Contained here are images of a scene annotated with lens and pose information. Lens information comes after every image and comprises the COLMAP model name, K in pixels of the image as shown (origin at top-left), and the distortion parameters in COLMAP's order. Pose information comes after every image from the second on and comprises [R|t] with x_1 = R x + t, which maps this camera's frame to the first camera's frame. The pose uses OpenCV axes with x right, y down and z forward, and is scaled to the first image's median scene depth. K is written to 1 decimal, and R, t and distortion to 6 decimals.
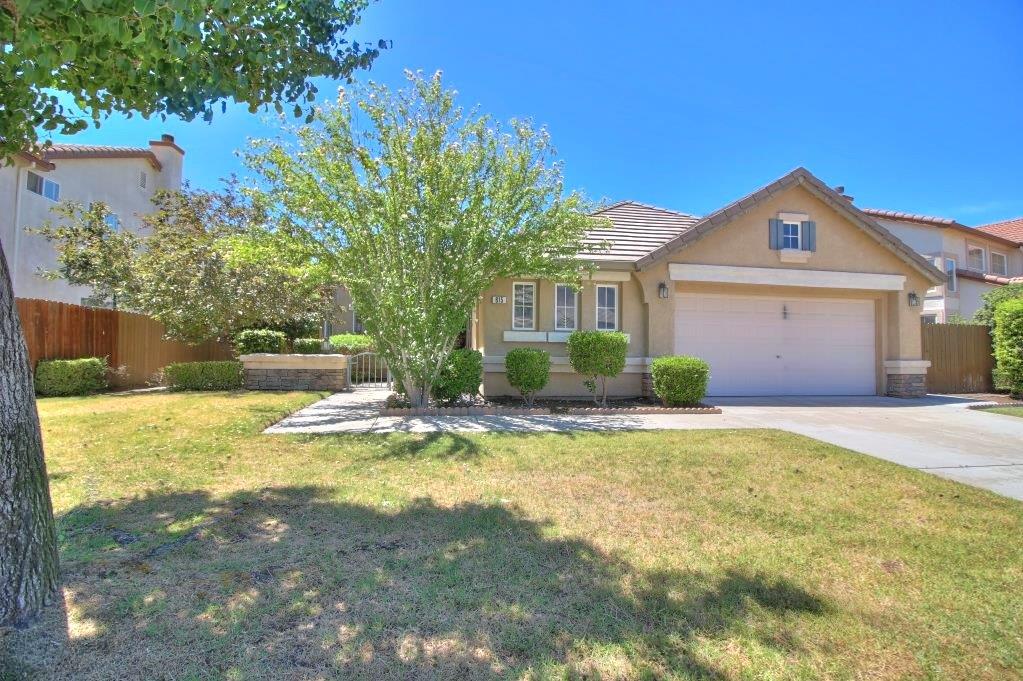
lens RADIAL K [[465.4, 0, 518.3], [0, 465.4, 339.7], [0, 0, 1]] dist [0.000919, -0.012396]
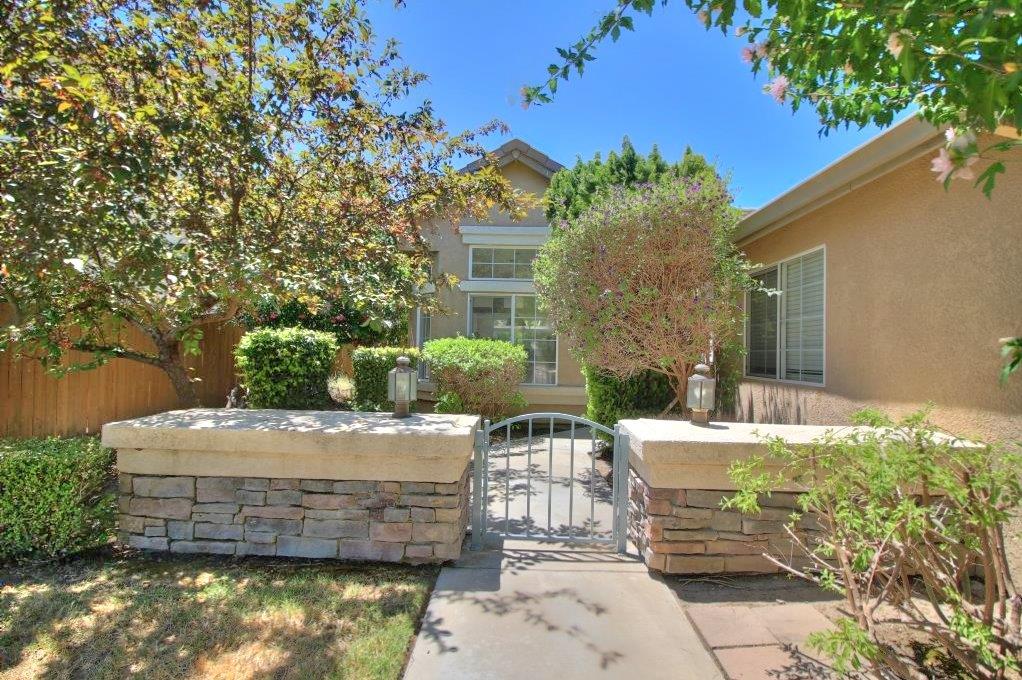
lens RADIAL K [[465.0, 0, 517.8], [0, 465.0, 339.2], [0, 0, 1]] dist [0.000919, -0.012396]
pose [[0.980765, 0.005739, -0.195107, -0.313527], [-0.004910, 0.999977, 0.004733, -0.018539], [0.195130, -0.003684, 0.980771, 0.794492]]
